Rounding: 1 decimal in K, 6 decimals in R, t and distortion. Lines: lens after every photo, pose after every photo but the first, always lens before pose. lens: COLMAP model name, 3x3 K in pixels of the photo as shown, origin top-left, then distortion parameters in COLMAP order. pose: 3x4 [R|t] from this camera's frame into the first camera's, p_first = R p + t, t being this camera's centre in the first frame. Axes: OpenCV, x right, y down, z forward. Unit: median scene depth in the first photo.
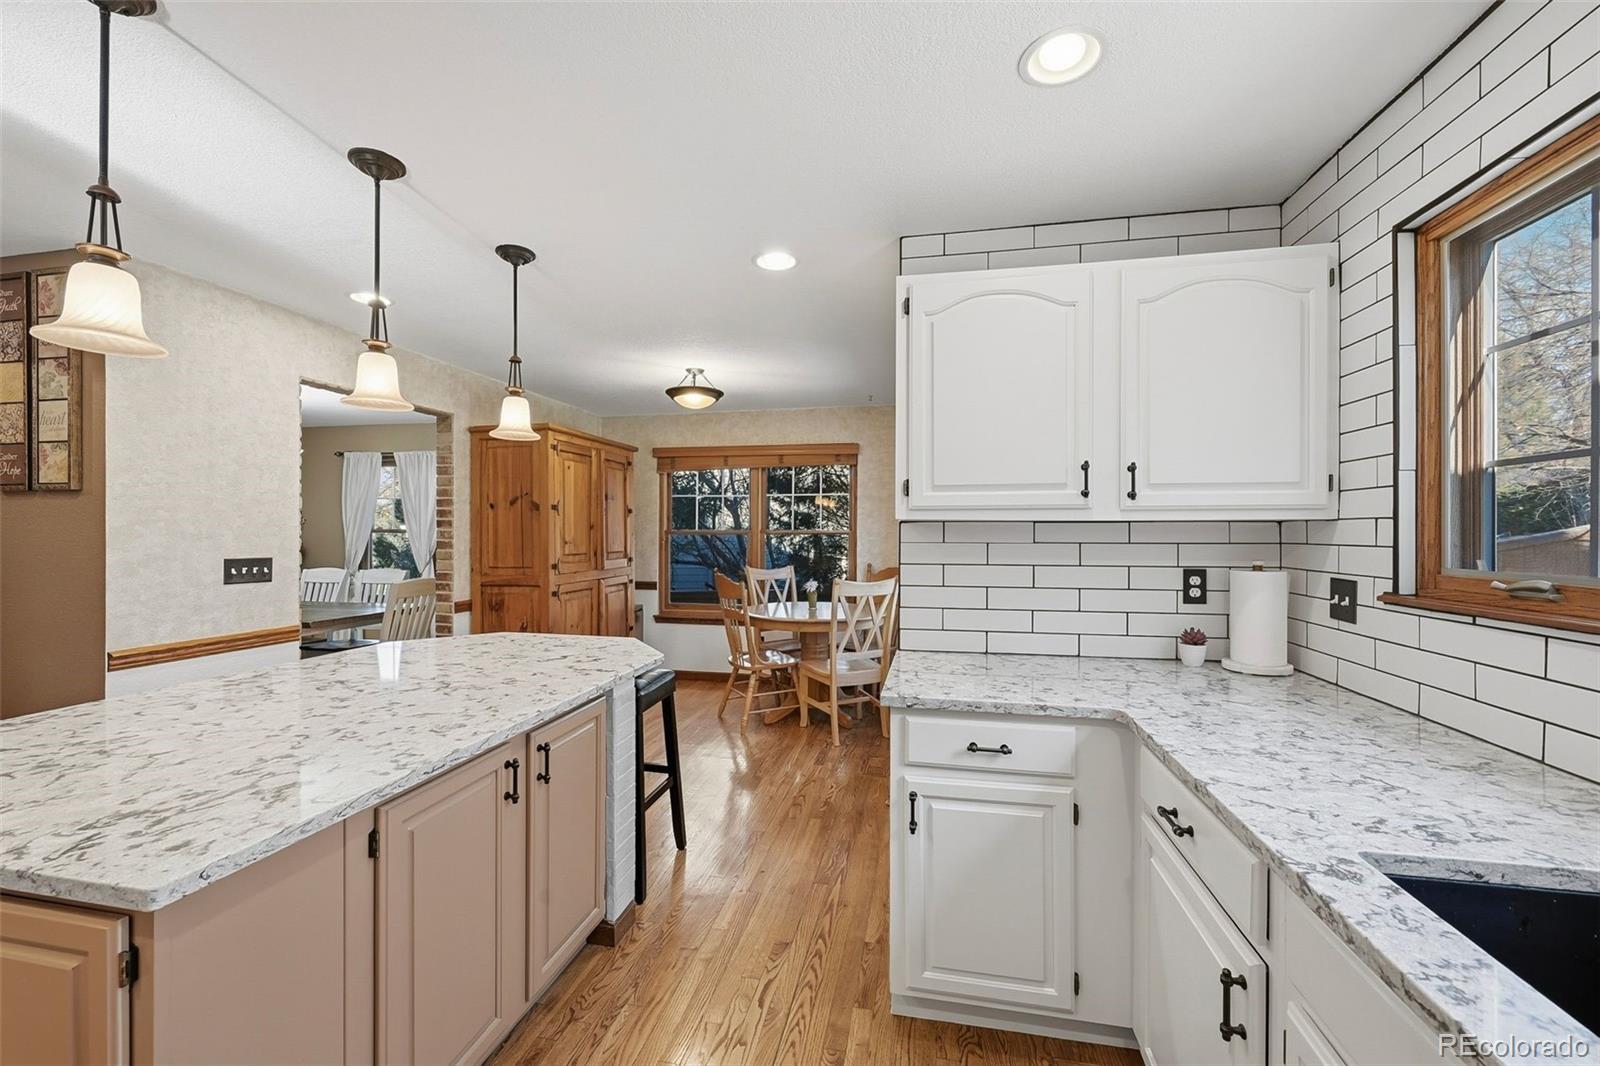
lens RADIAL K [[642.0, 0, 800.0], [0, 642.0, 533.0], [0, 0, 1]] dist [0.000197, 0.000079]
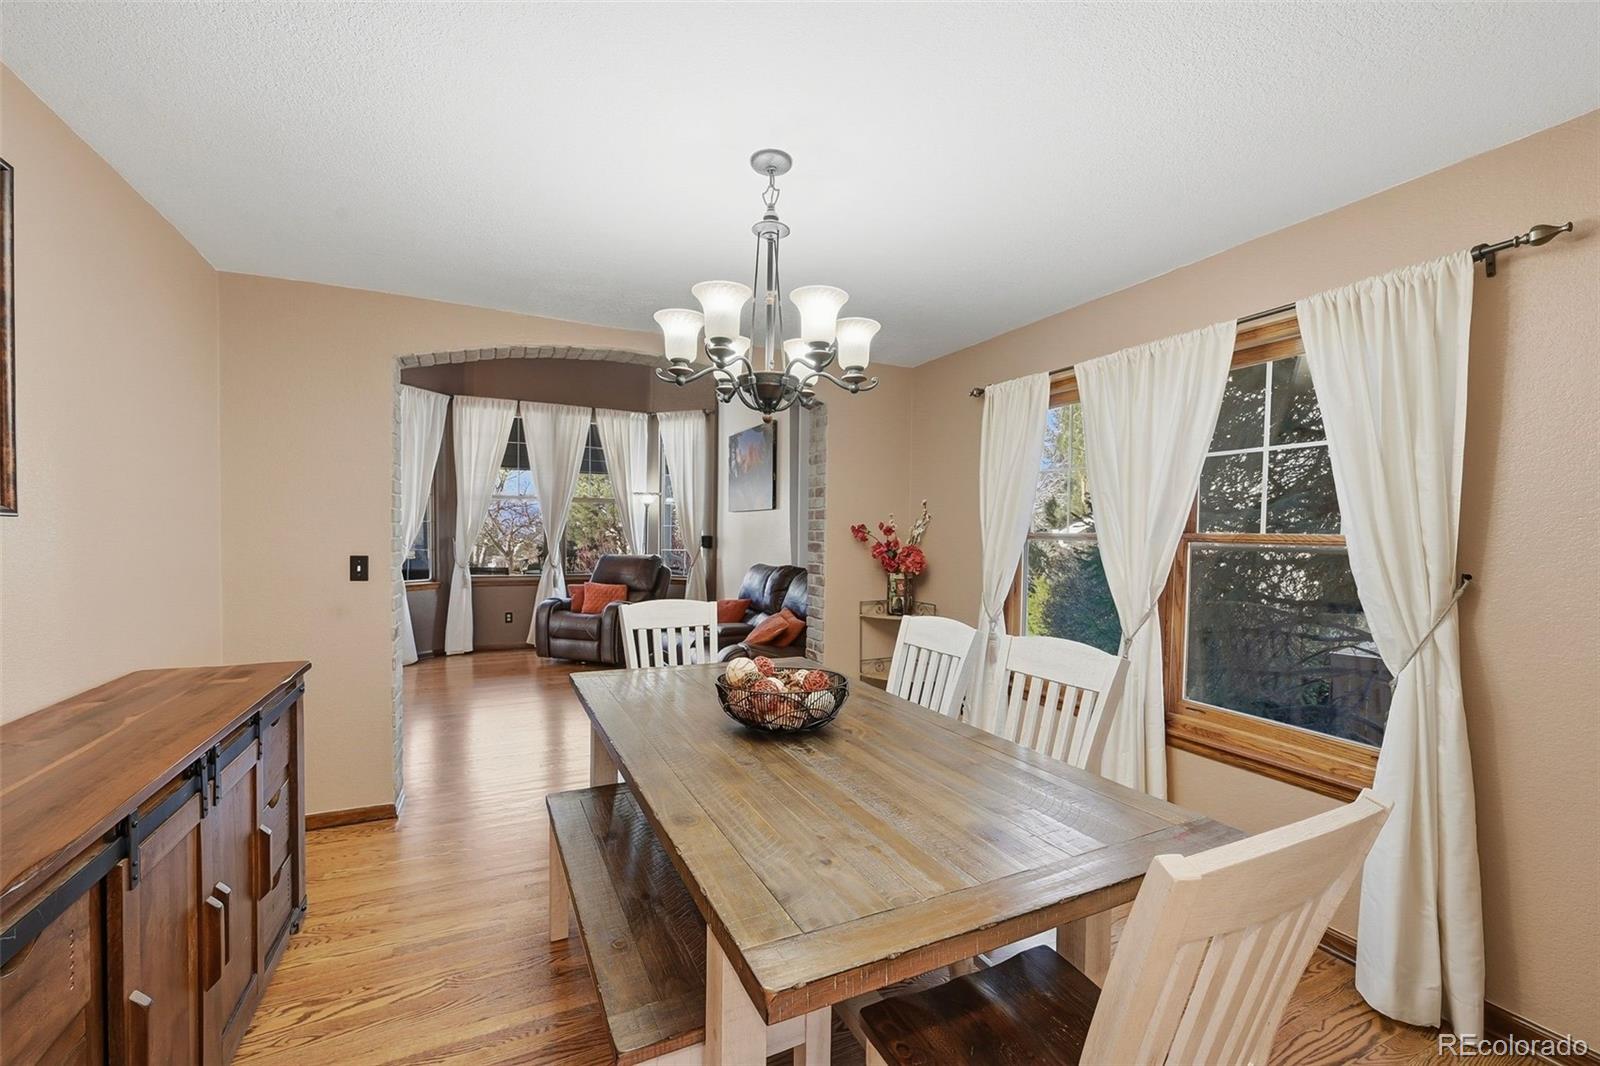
lens RADIAL K [[642.0, 0, 800.0], [0, 642.0, 533.0], [0, 0, 1]] dist [0.000197, 0.000079]
pose [[0.606070, 0.004573, -0.795399, -0.376373], [-0.012371, 0.999917, -0.003677, -0.000079], [0.795315, 0.012069, 0.606076, 0.553113]]
